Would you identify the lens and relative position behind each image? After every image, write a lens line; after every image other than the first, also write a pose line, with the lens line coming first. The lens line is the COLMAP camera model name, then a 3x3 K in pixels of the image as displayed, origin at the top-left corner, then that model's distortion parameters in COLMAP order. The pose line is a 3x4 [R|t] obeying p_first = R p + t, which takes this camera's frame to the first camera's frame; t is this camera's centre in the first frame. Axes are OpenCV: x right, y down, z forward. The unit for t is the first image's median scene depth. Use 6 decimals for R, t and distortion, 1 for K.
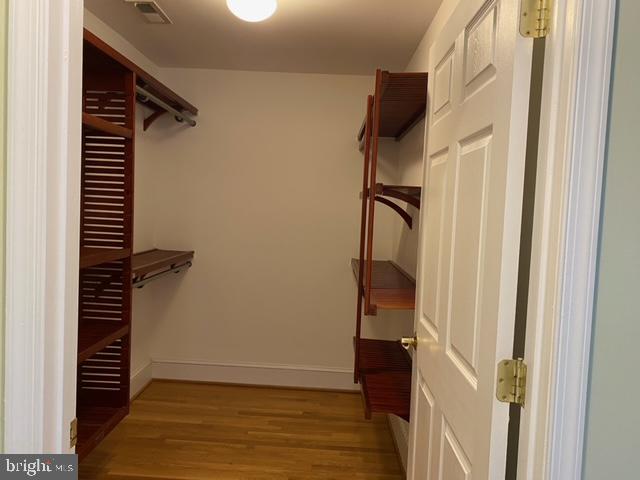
lens RADIAL K [[492.6, 0, 317.3], [0, 492.6, 237.4], [0, 0, 1]] dist [0.046728, -0.056450]
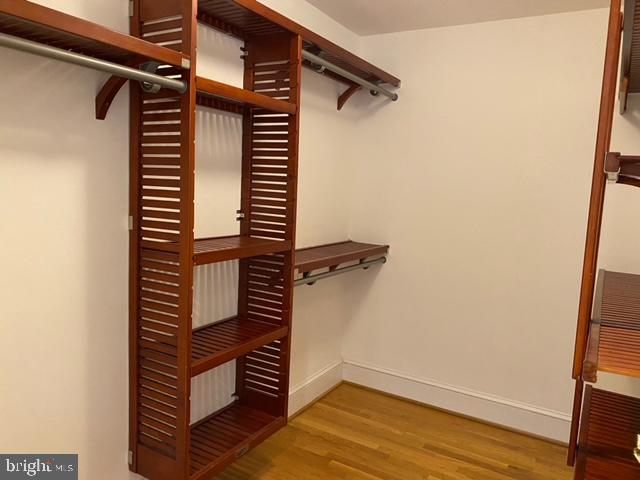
lens RADIAL K [[492.6, 0, 316.4], [0, 492.6, 238.5], [0, 0, 1]] dist [0.046728, -0.056450]
pose [[0.874471, 0.050088, -0.482486, 0.068184], [-0.038029, 0.998672, 0.034750, -0.011514], [0.483586, -0.012039, 0.875214, 0.209765]]
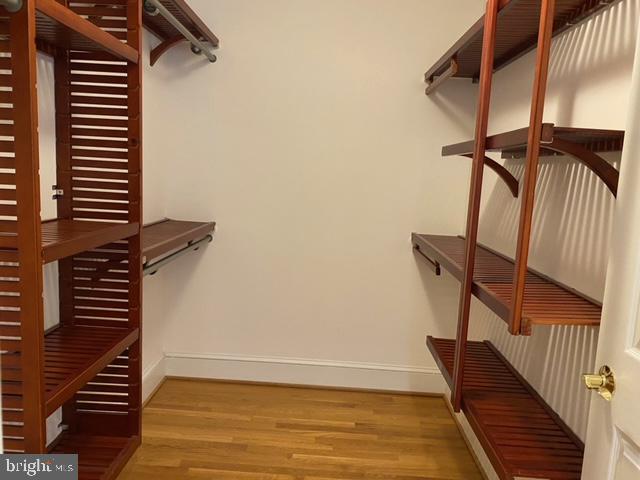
lens RADIAL K [[492.6, 0, 320.4], [0, 492.6, 237.1], [0, 0, 1]] dist [0.046728, -0.056450]
pose [[0.999976, 0.005736, 0.003920, -0.097443], [-0.006000, 0.997449, 0.071133, -0.007115], [-0.003502, -0.071155, 0.997459, 0.235382]]
